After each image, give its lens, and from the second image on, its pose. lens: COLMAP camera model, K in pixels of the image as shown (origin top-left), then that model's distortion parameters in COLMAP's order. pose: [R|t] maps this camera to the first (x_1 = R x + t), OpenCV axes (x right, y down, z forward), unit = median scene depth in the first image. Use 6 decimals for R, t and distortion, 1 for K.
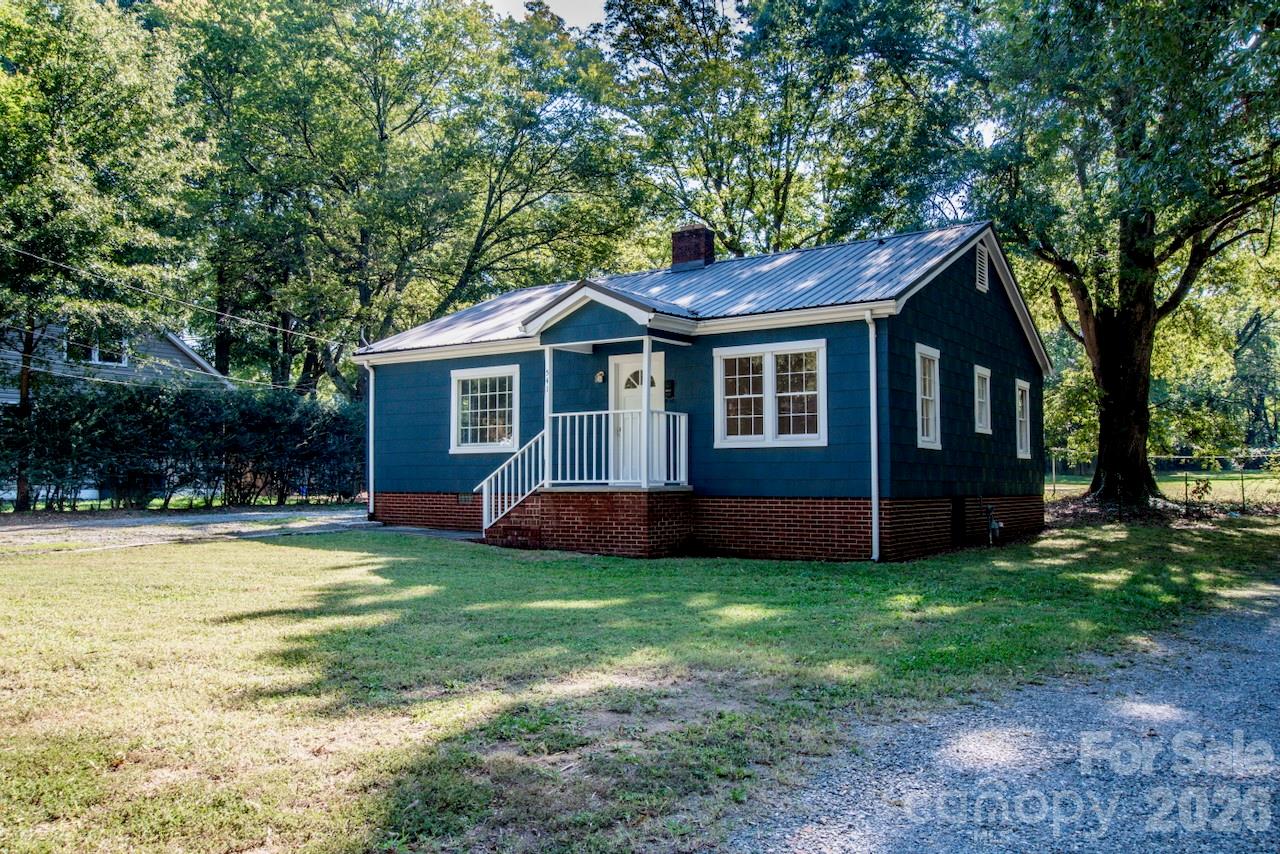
lens RADIAL K [[1043.6, 0, 640.8], [0, 1043.6, 430.5], [0, 0, 1]] dist [0.004792, 0.000049]
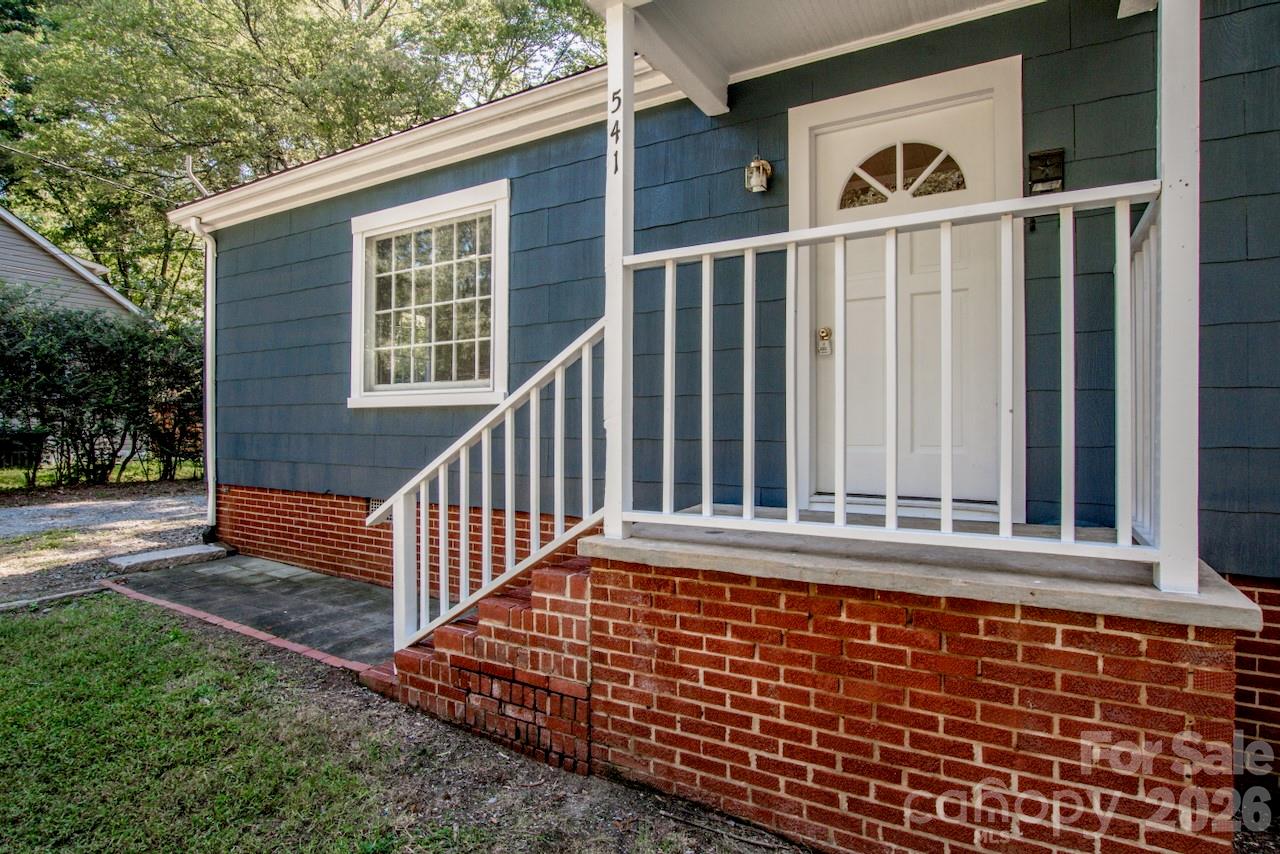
lens RADIAL K [[667.0, 0, 639.1], [0, 667.0, 423.2], [0, 0, 1]] dist [-0.052658, -0.000350]
pose [[0.996959, 0.002163, 0.077897, -0.092995], [-0.005656, 0.998987, 0.044645, 0.017495], [-0.077722, -0.044950, 0.995961, 0.800916]]
